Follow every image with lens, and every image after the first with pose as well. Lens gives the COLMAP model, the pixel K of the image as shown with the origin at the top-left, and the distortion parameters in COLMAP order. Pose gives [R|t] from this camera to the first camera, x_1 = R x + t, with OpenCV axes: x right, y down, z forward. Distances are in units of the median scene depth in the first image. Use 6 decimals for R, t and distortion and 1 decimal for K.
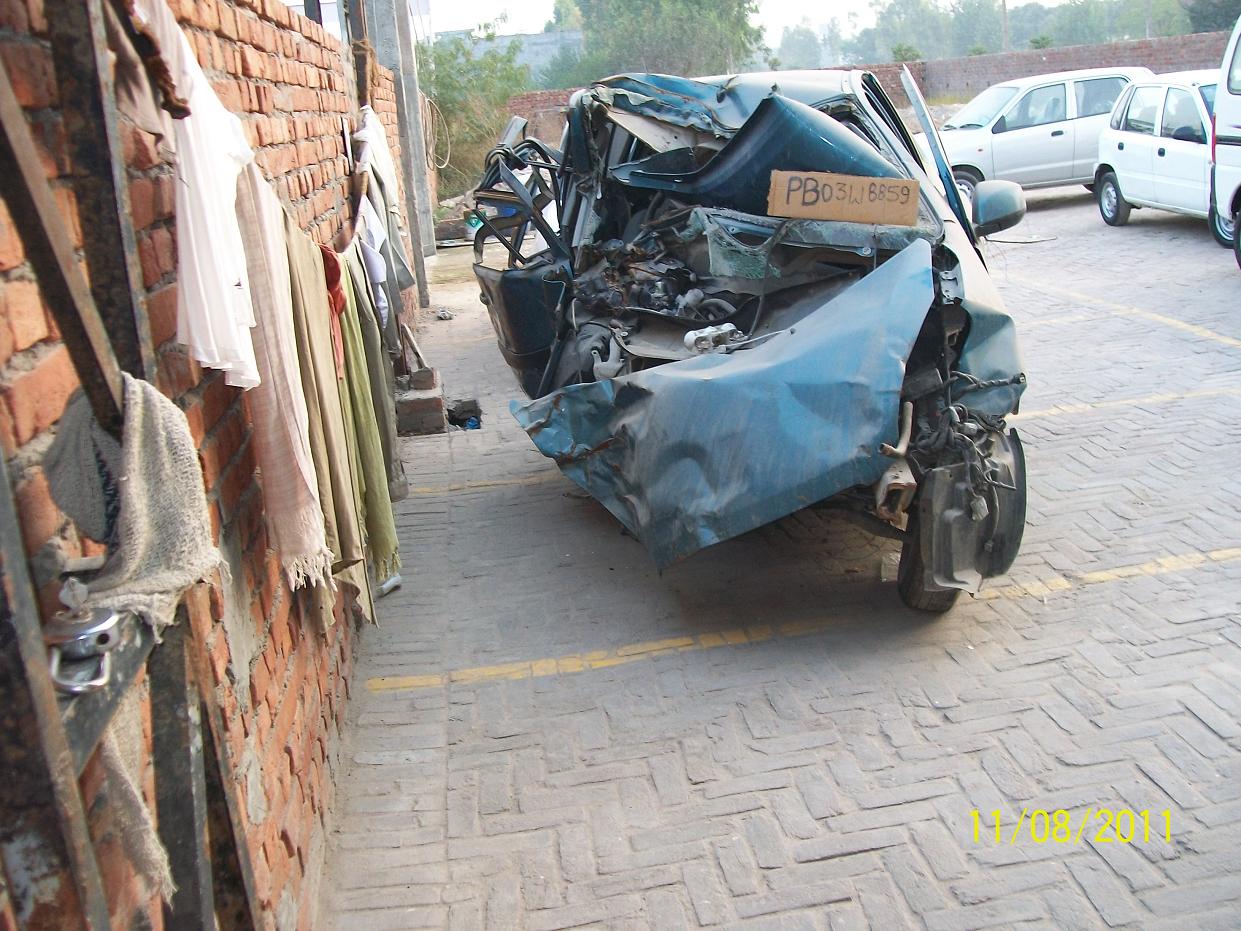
lens RADIAL K [[1330.5, 0, 620.5], [0, 1330.5, 465.5], [0, 0, 1]] dist [-0.202937, 0.176109]
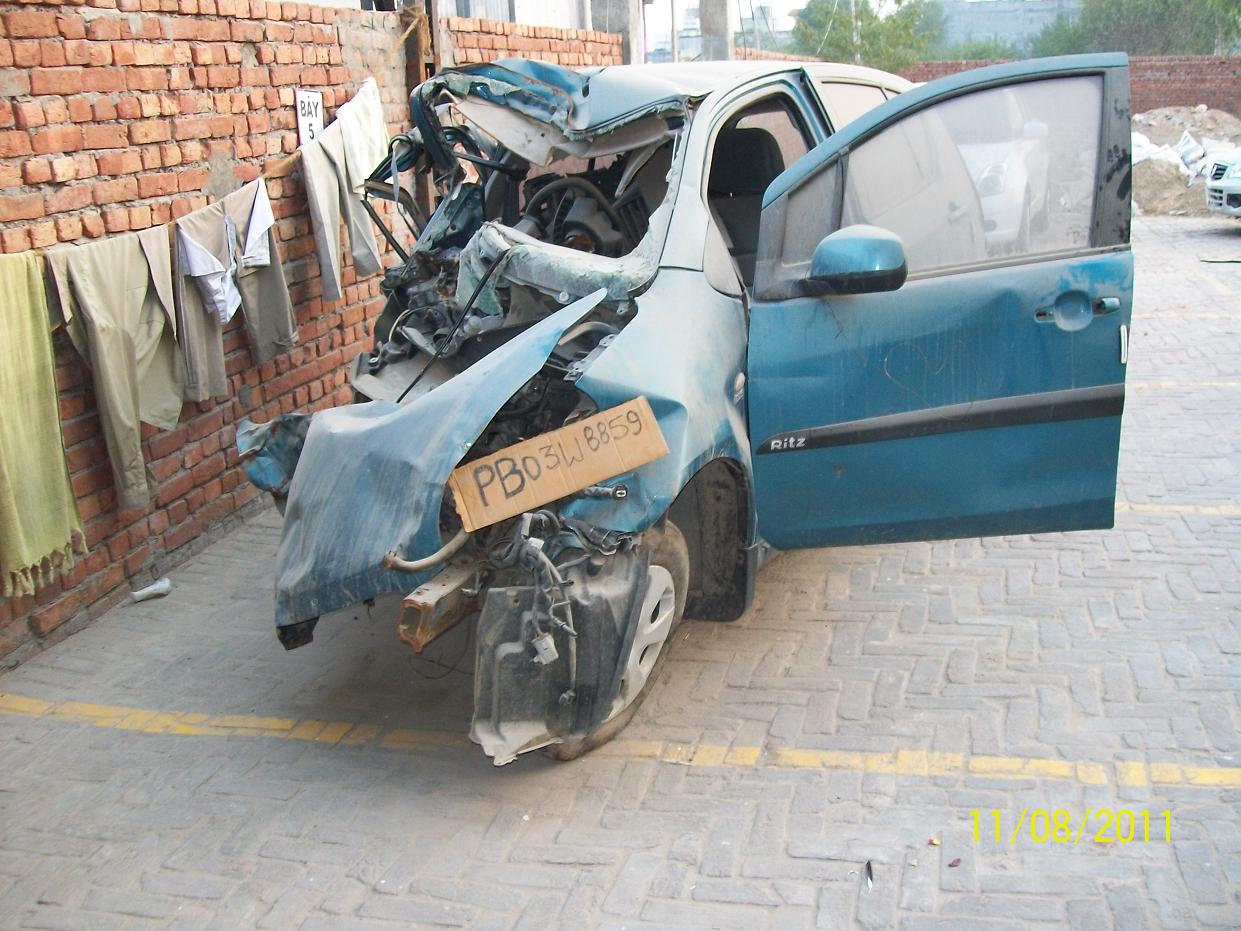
lens RADIAL K [[1330.5, 0, 620.5], [0, 1330.5, 465.5], [0, 0, 1]] dist [-0.202937, 0.176109]
pose [[0.934893, 0.142770, -0.324949, 0.441975], [-0.132347, 0.989727, 0.054080, -0.097545], [0.329331, -0.007553, 0.944184, 0.223114]]
